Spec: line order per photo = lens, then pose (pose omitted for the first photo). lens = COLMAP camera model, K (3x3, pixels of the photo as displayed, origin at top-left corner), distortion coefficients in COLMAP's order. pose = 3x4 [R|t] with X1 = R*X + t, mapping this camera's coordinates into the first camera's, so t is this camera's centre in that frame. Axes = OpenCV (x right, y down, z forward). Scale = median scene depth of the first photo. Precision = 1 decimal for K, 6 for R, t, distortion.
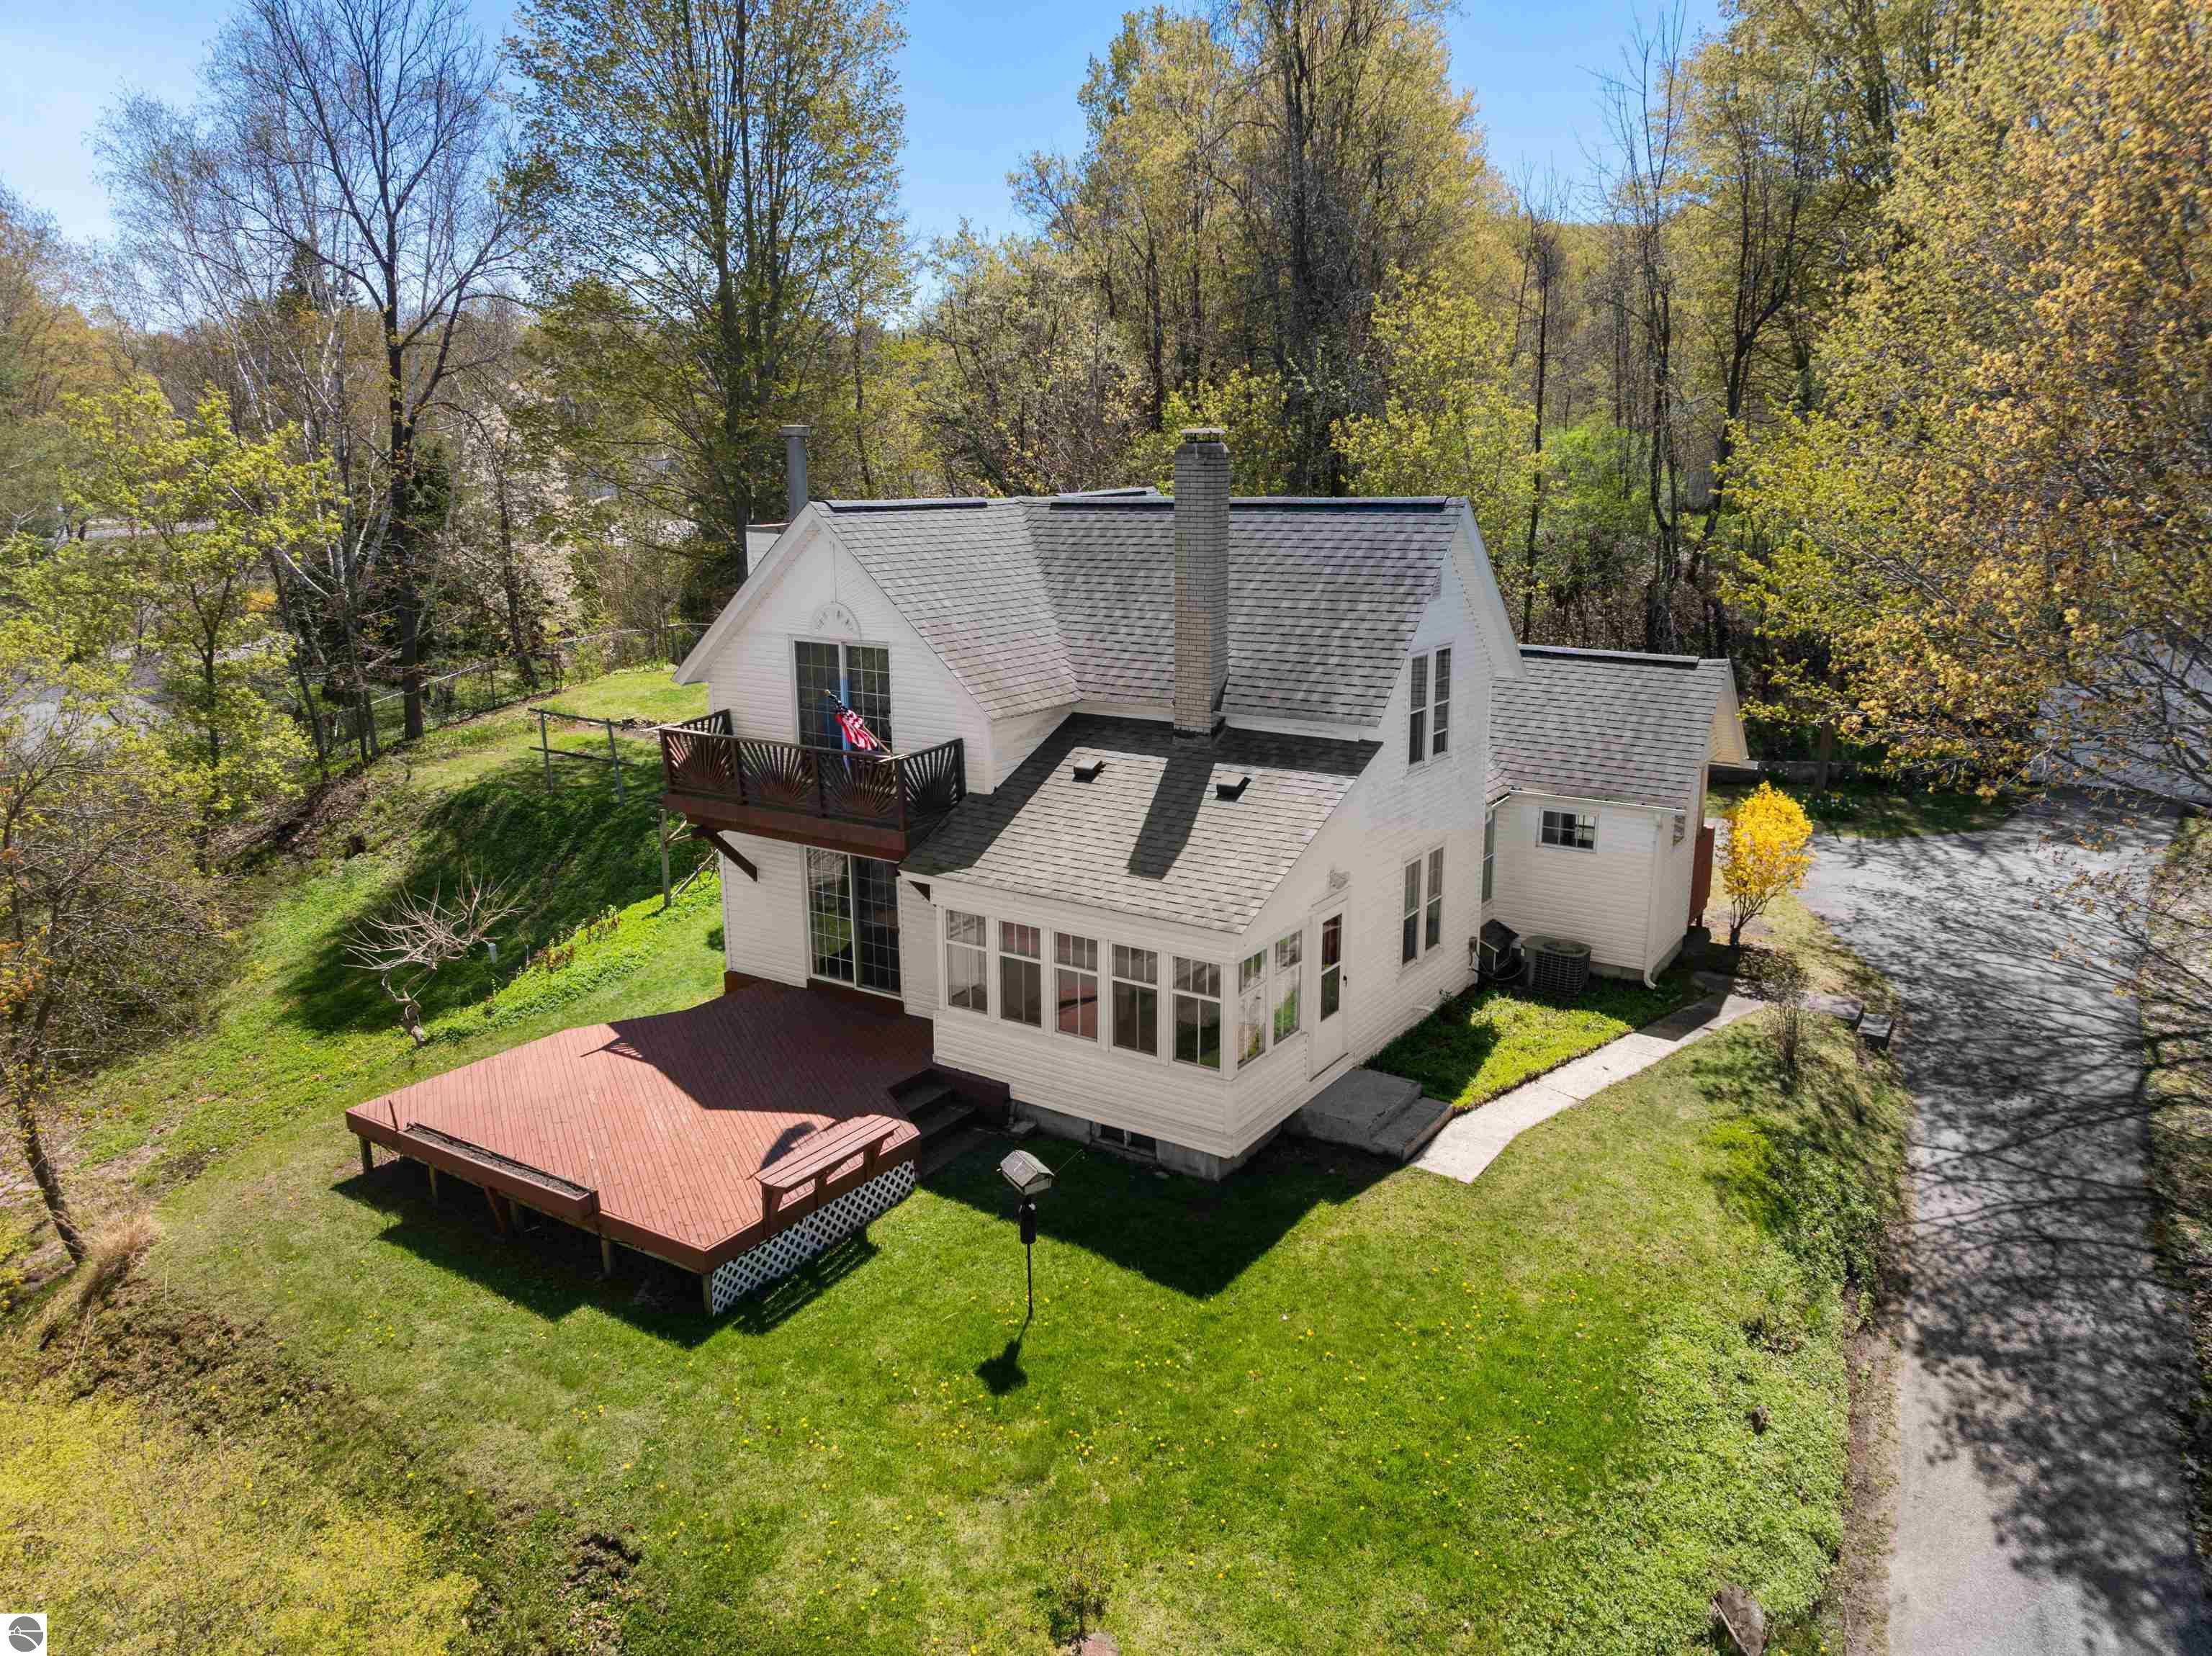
lens RADIAL K [[1569.9, 0, 1106.0], [0, 1569.9, 828.0], [0, 0, 1]] dist [-0.031723, 0.000117]
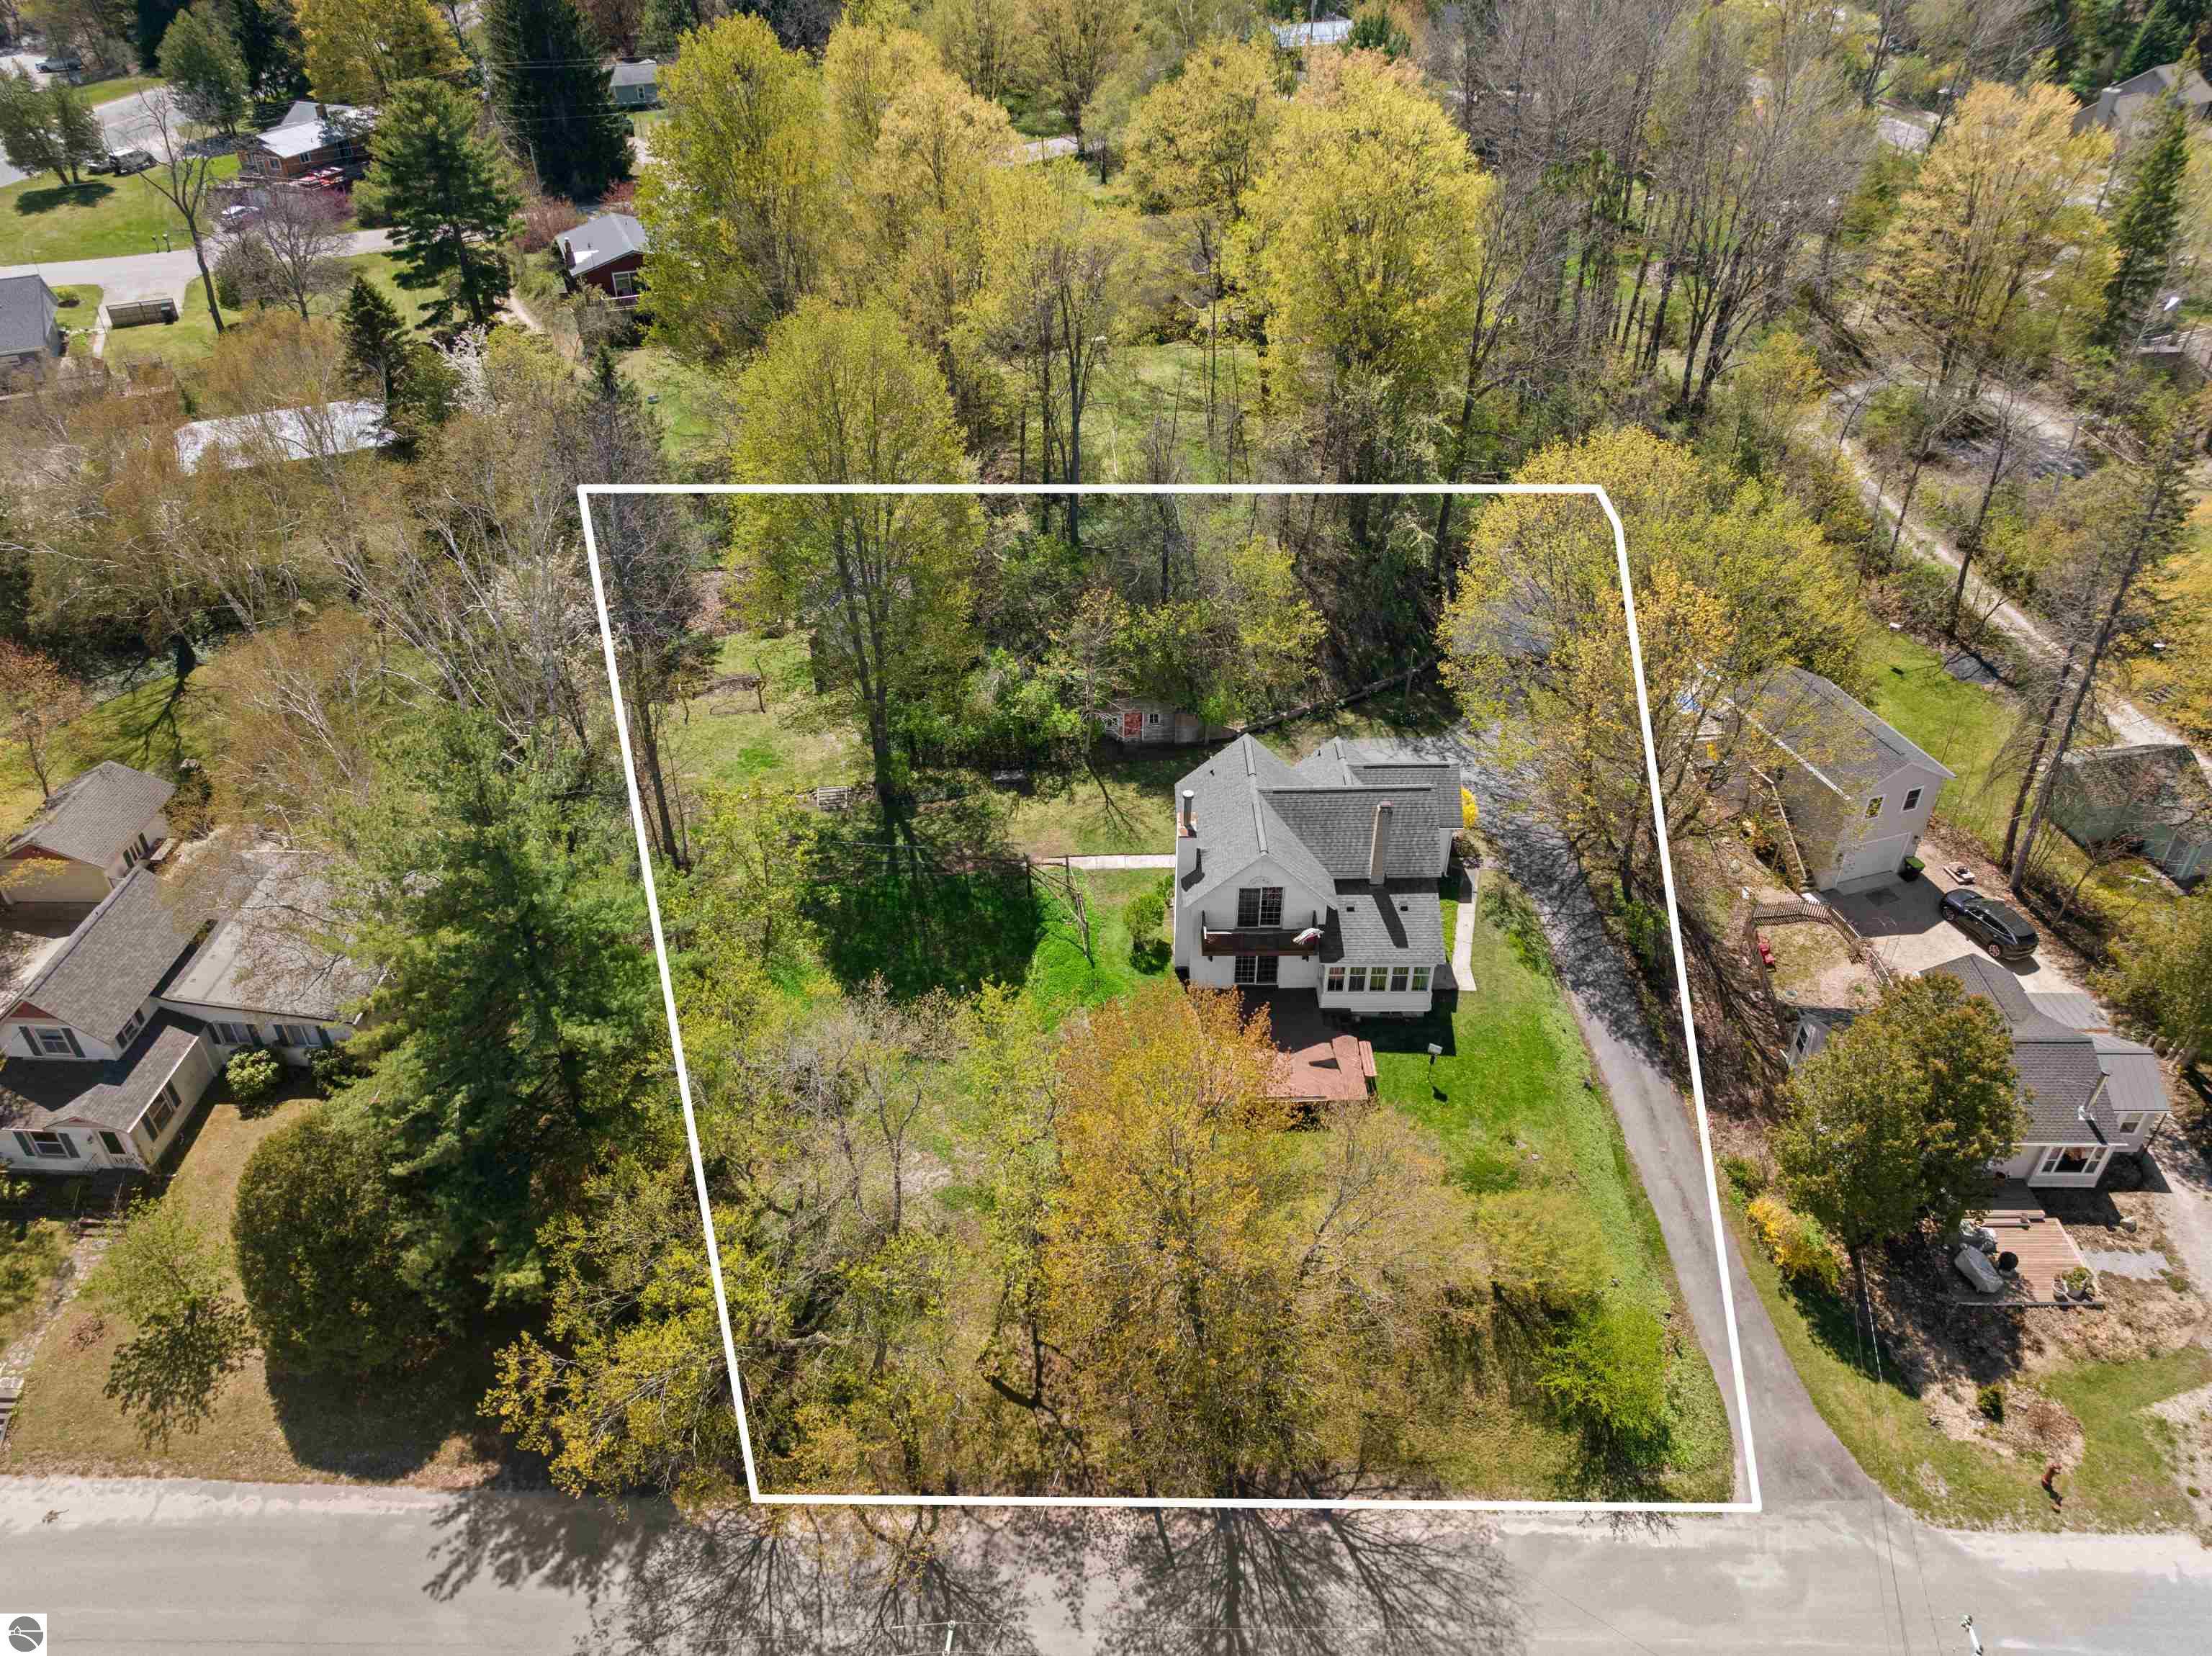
lens RADIAL K [[1569.9, 0, 1106.0], [0, 1569.9, 828.0], [0, 0, 1]] dist [-0.031723, 0.000117]
pose [[0.829661, -0.327189, 0.452338, -1.912980], [0.130457, 0.901447, 0.412763, -1.649176], [-0.542811, -0.283443, 0.790580, -1.227377]]
